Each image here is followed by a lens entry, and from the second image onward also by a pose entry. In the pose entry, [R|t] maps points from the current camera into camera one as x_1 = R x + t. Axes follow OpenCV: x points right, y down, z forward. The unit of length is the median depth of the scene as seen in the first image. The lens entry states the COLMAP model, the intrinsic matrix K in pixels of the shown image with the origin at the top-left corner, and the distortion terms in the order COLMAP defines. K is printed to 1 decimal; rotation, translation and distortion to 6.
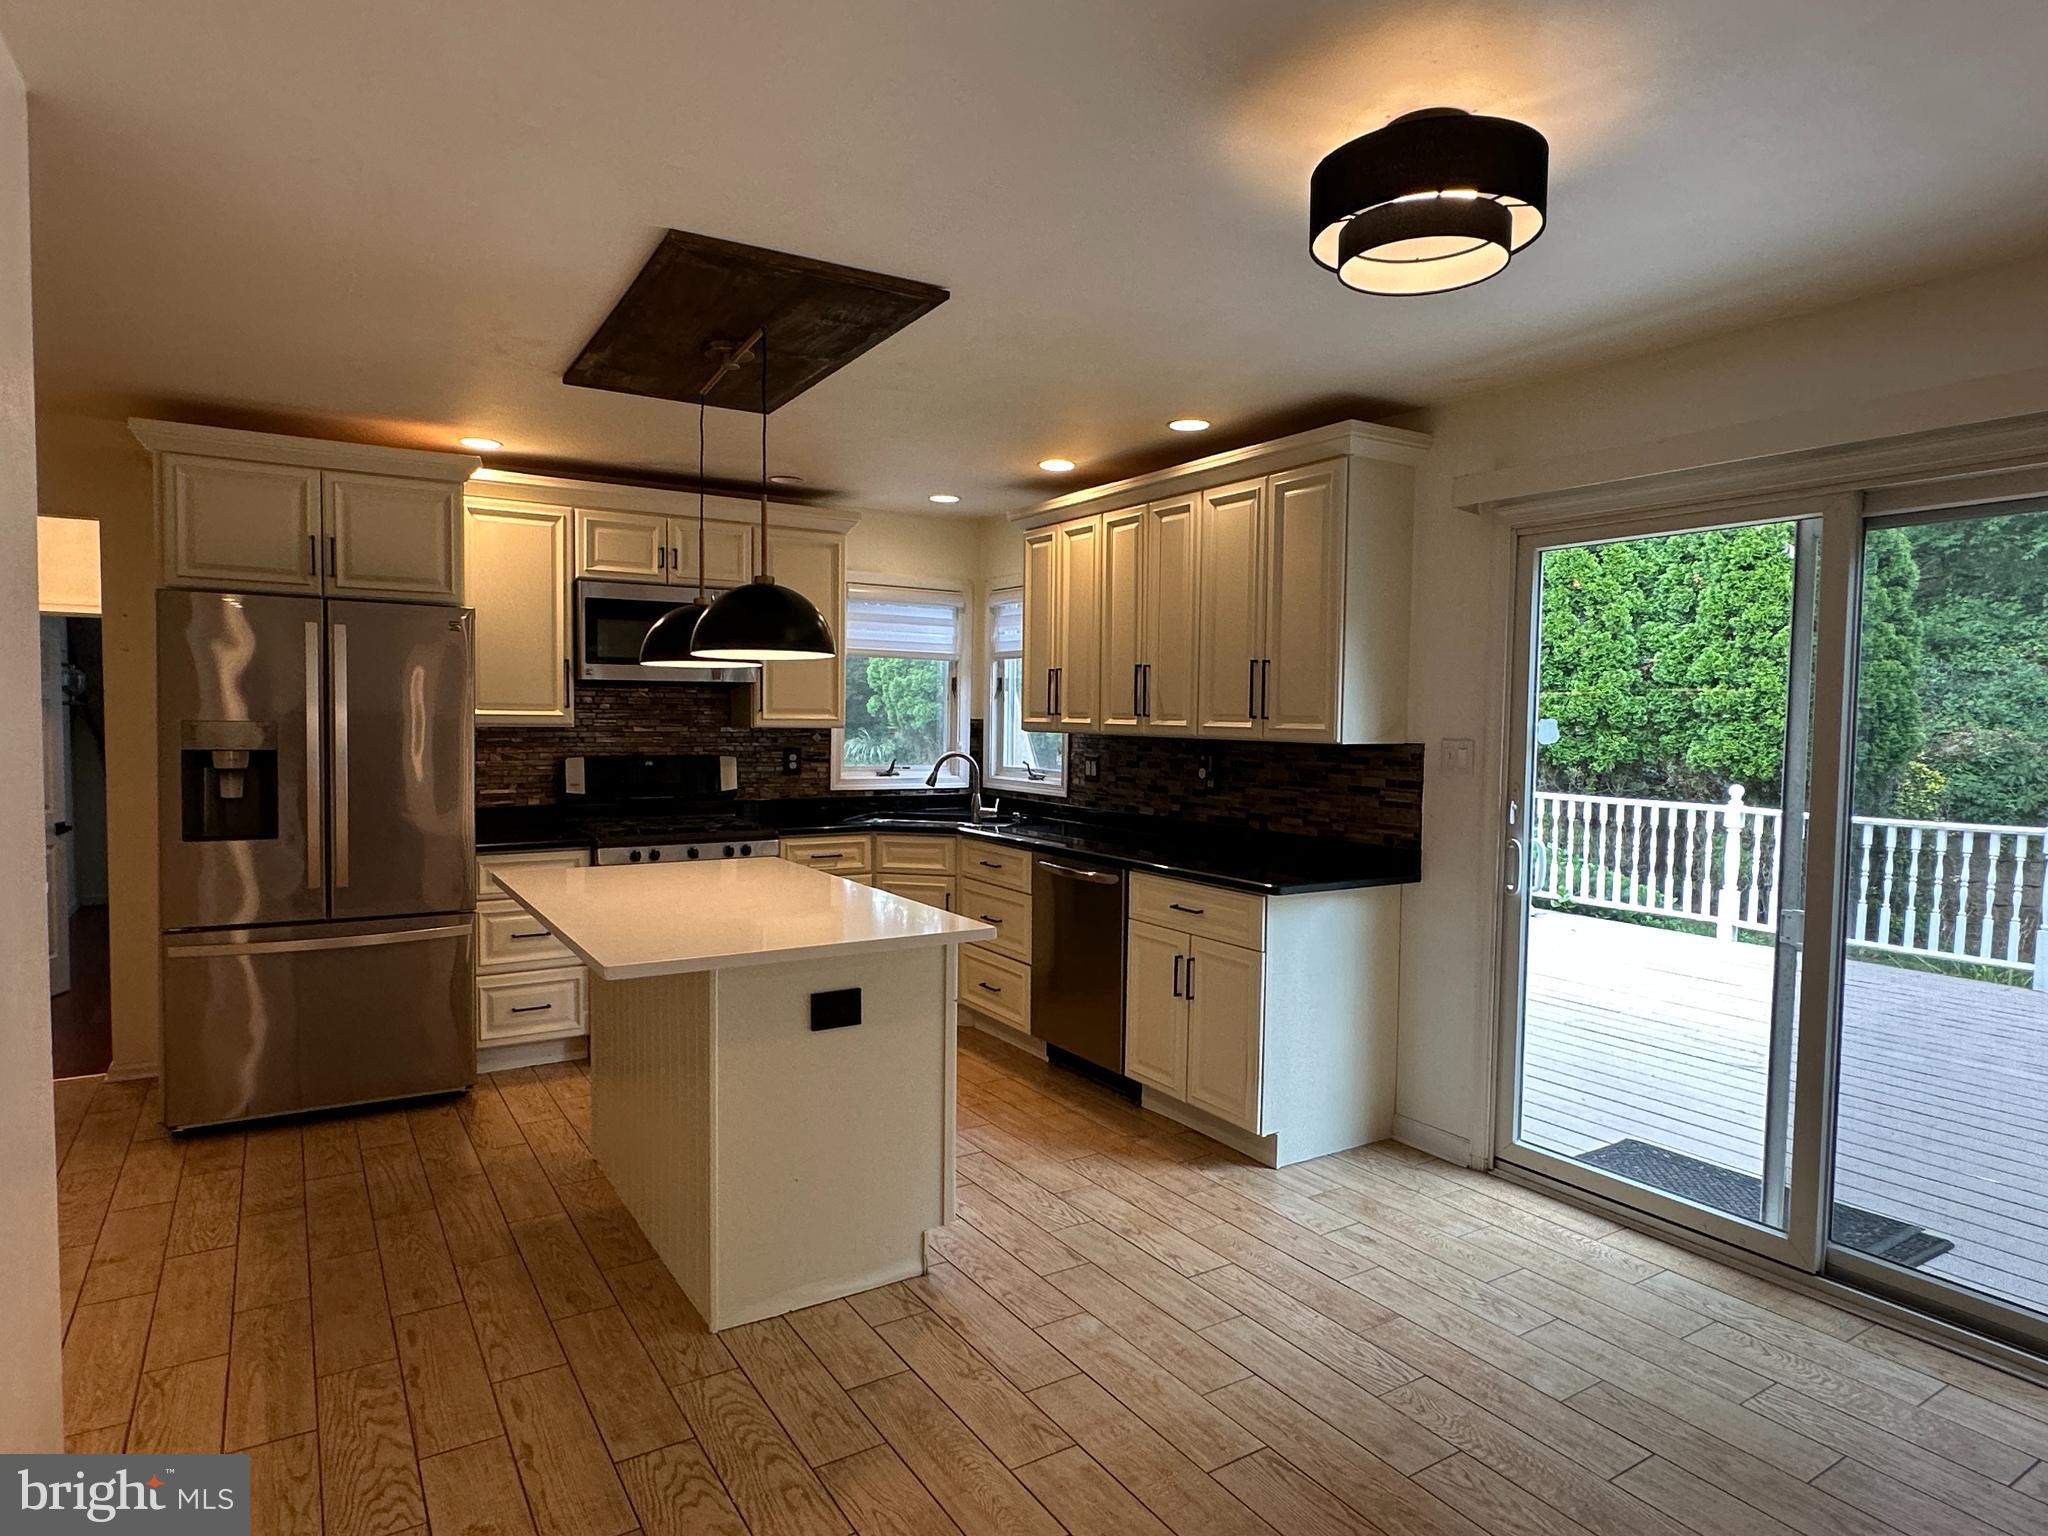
lens RADIAL K [[1172.2, 0, 1025.2], [0, 1172.2, 772.8], [0, 0, 1]] dist [-0.004997, -0.001011]
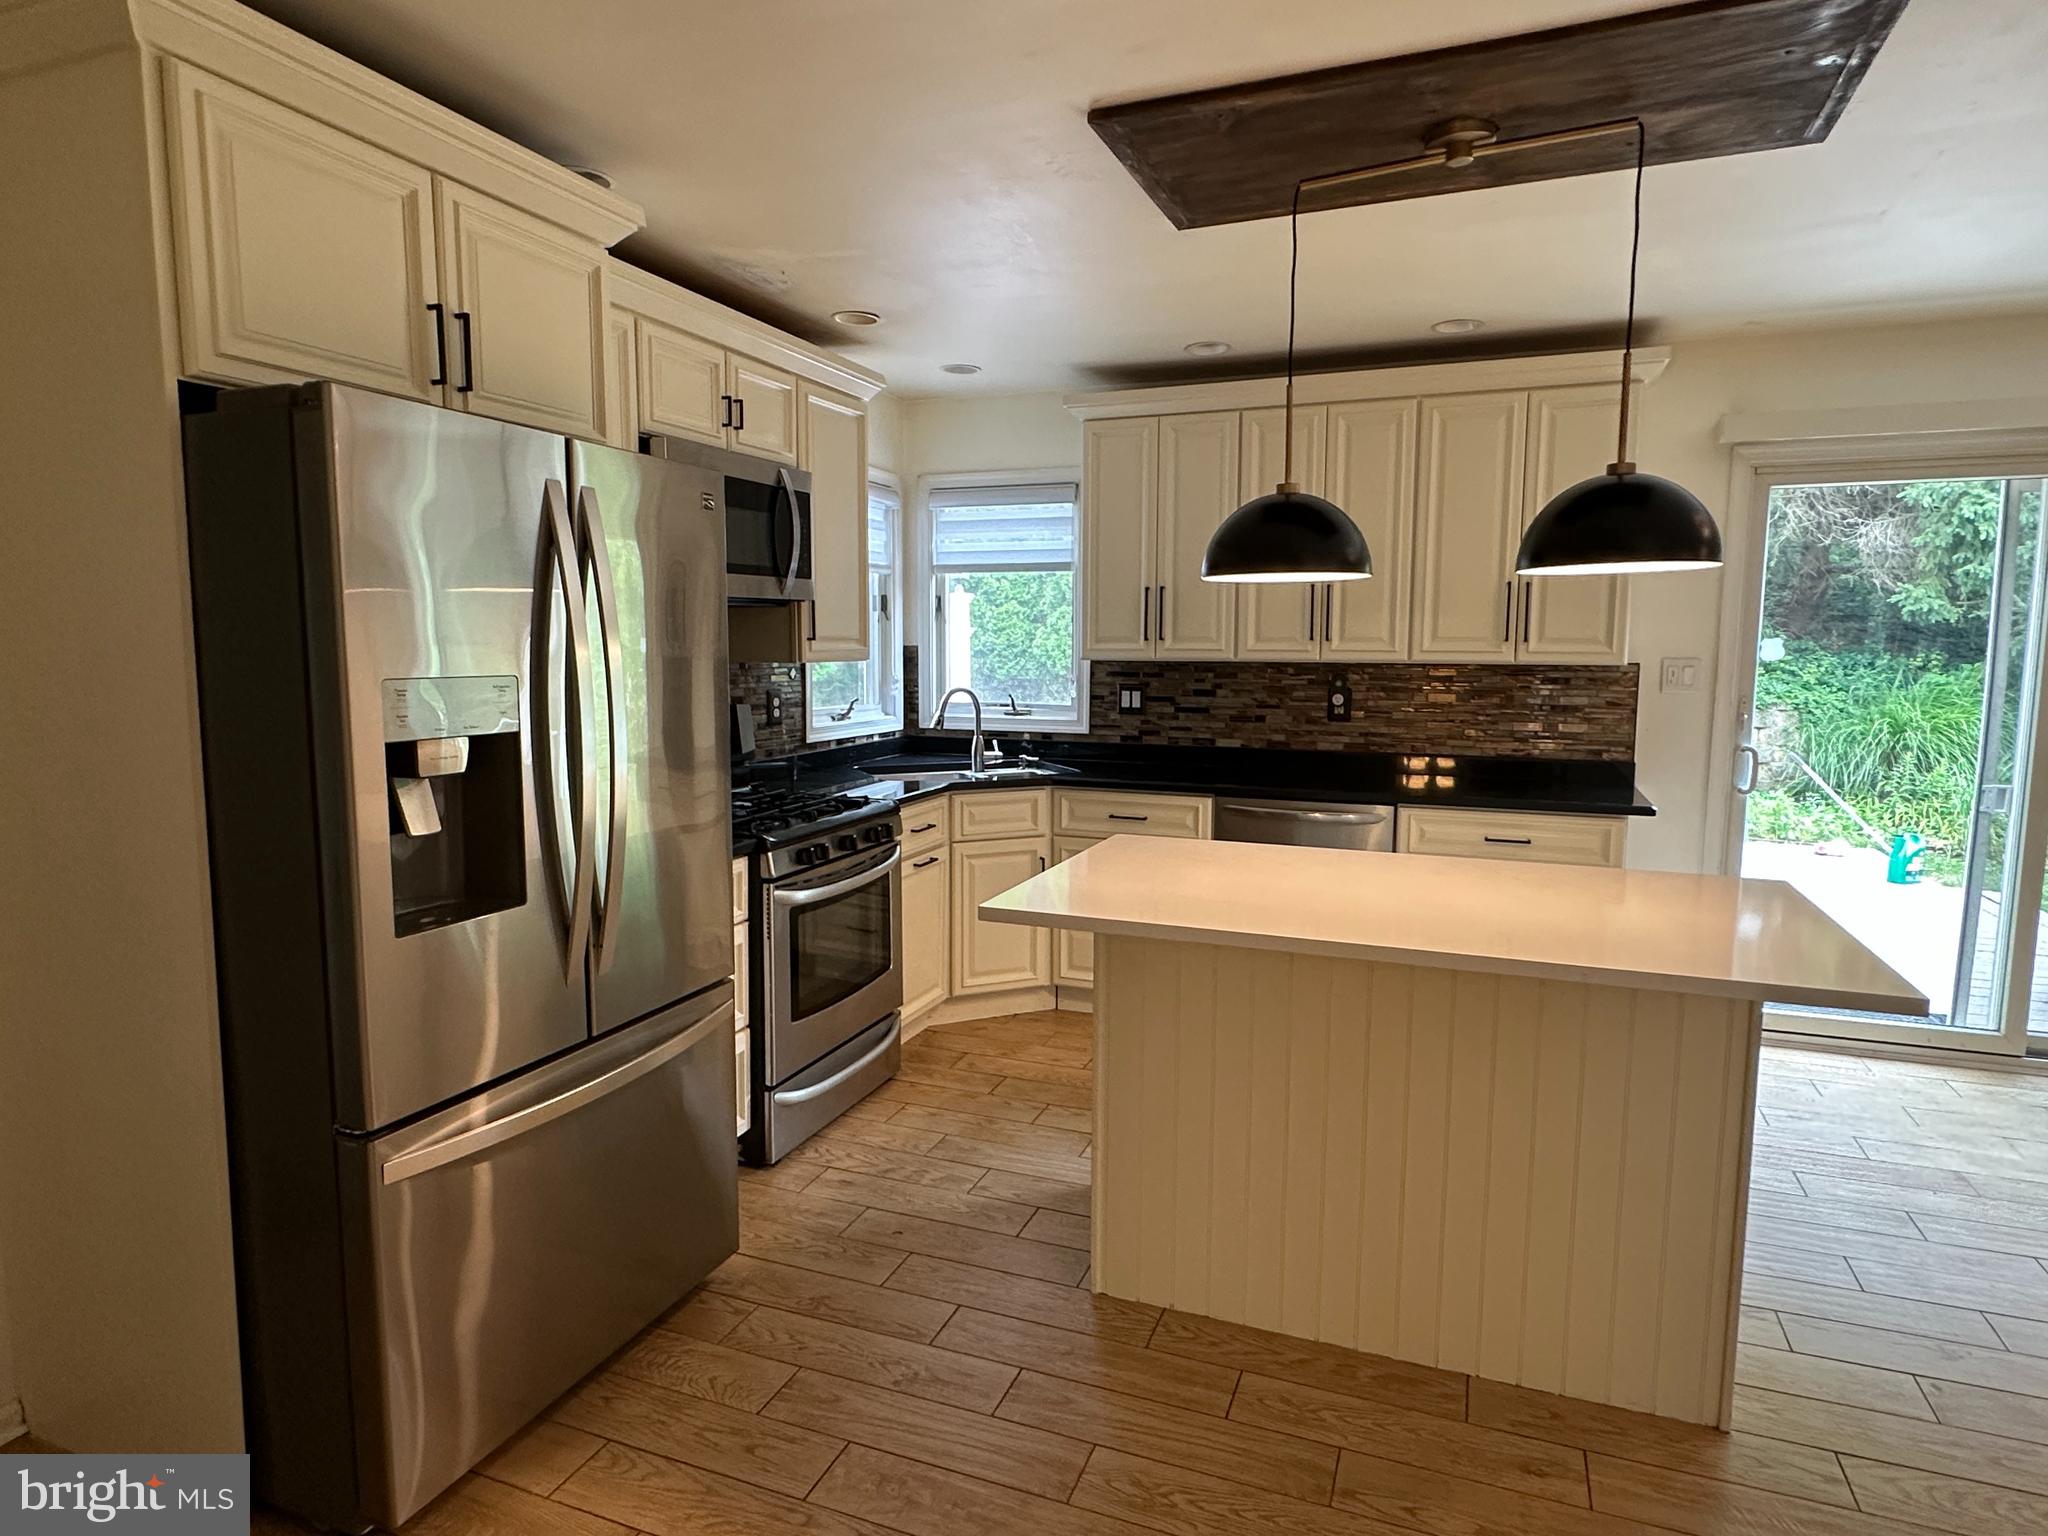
lens RADIAL K [[1172.2, 0, 1020.1], [0, 1172.2, 768.0], [0, 0, 1]] dist [-0.004997, -0.001011]
pose [[0.809866, -0.076998, 0.581540, -0.574677], [0.038628, 0.996196, 0.078107, -0.026433], [-0.585342, -0.040792, 0.809760, 0.349965]]
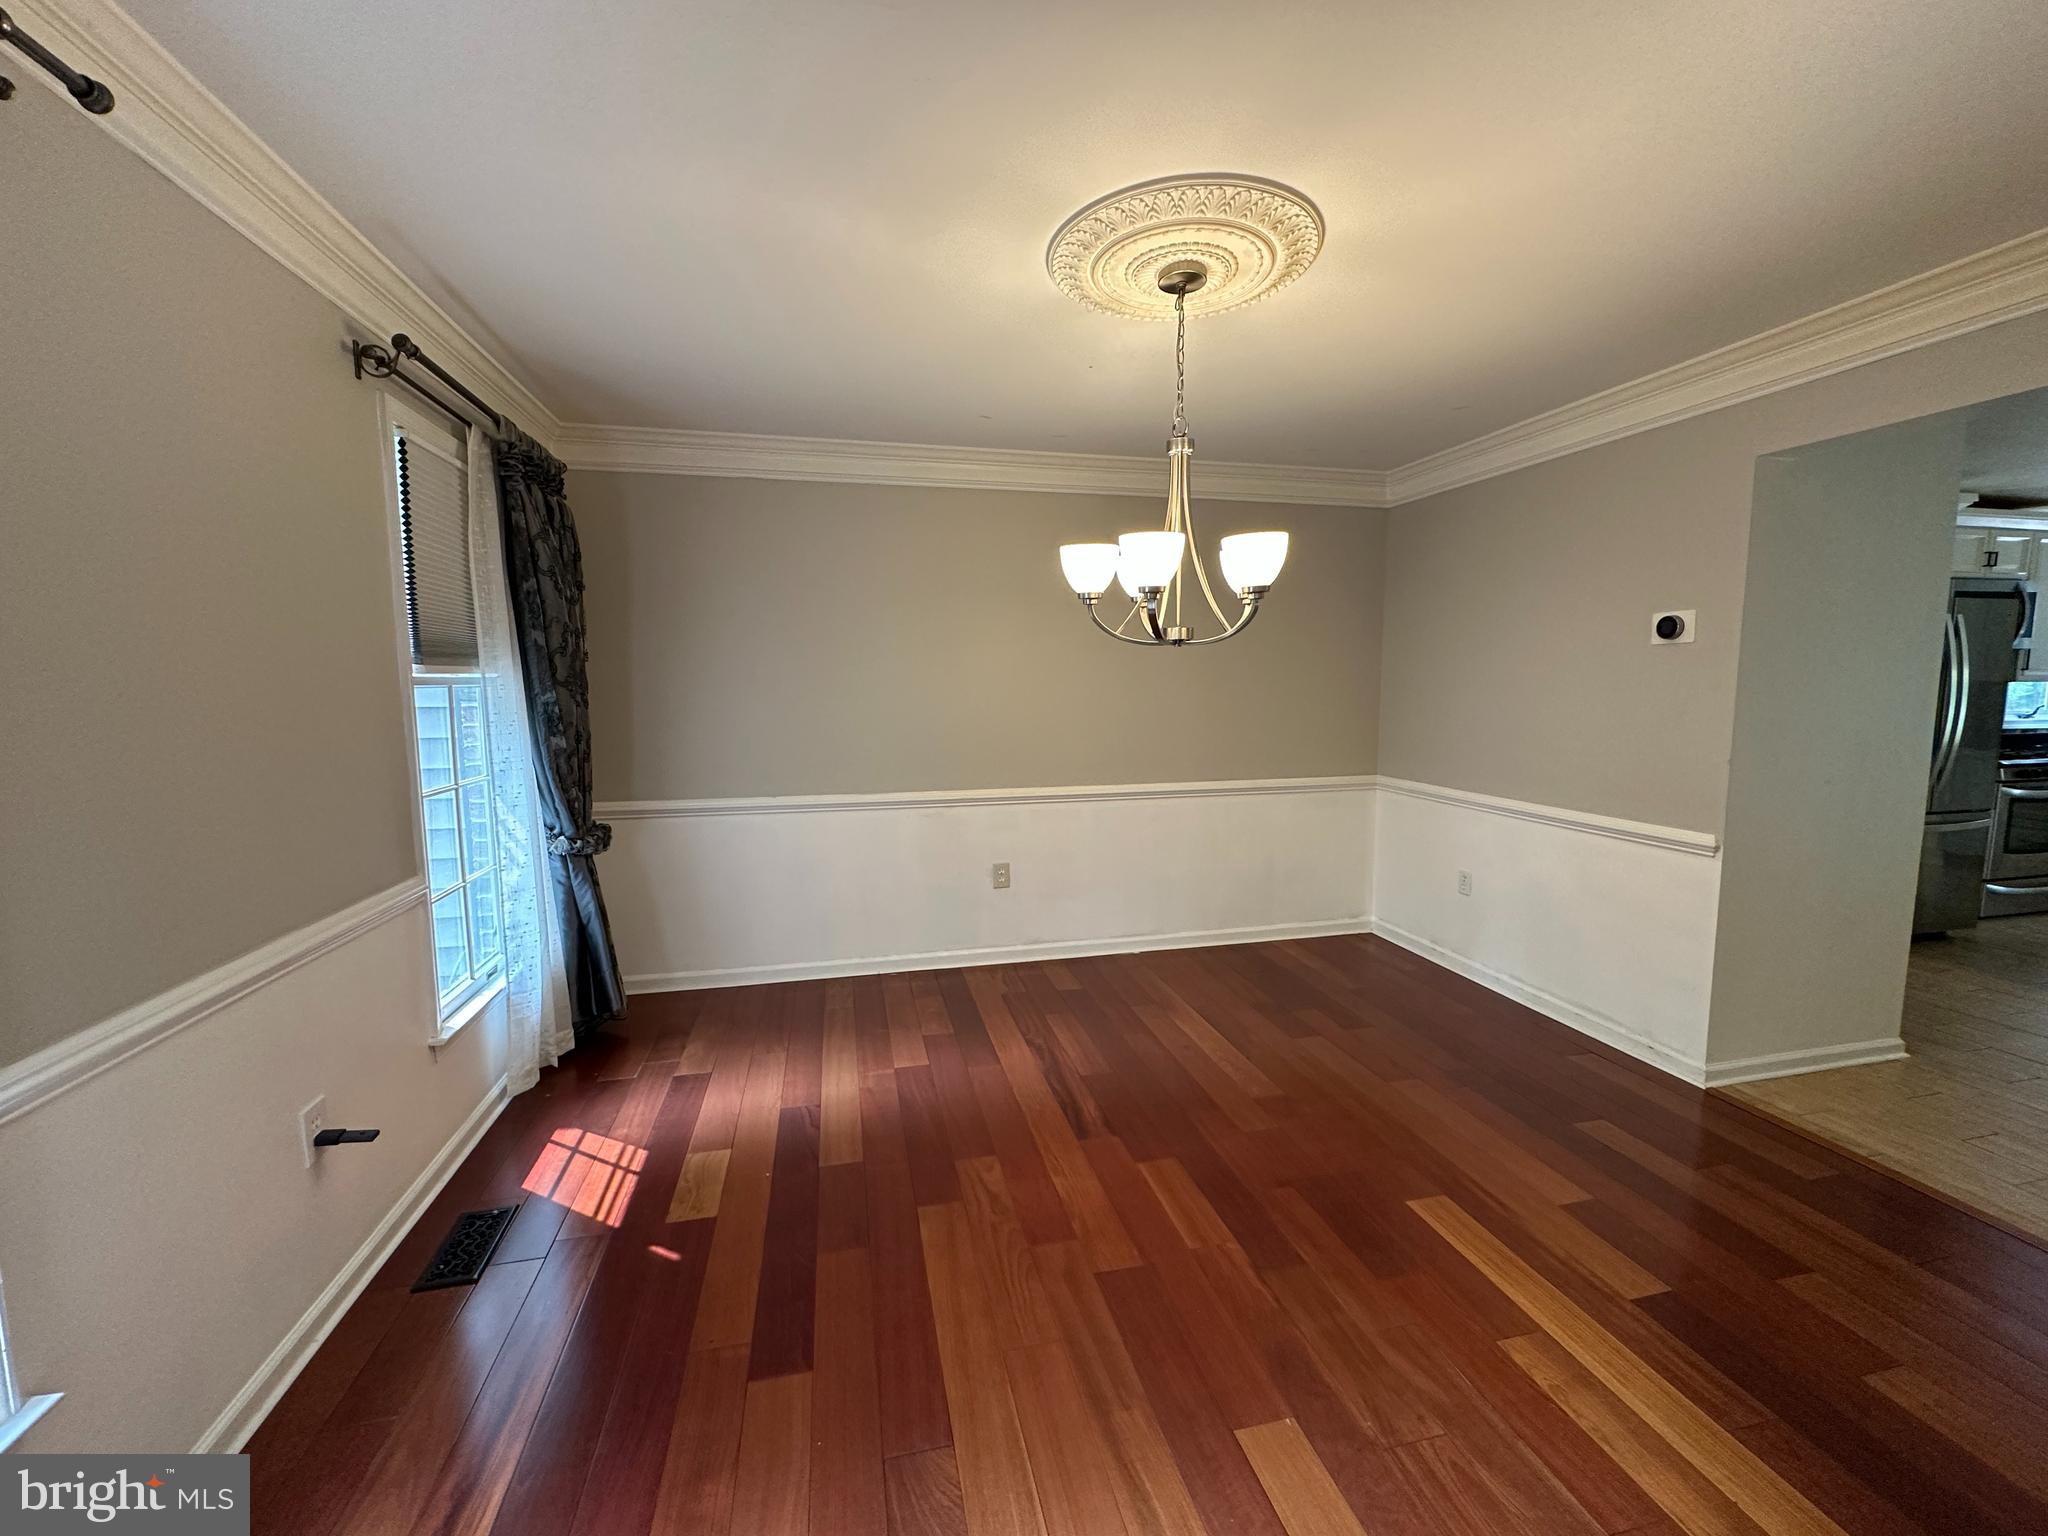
lens RADIAL K [[816.4, 0, 1025.2], [0, 816.4, 772.7], [0, 0, 1]] dist [-0.002589, -0.000107]
pose [[0.943577, 0.014109, -0.330853, -1.062508], [0.003930, 0.998544, 0.053791, 0.012680], [0.331131, -0.052057, 0.942148, -0.304515]]
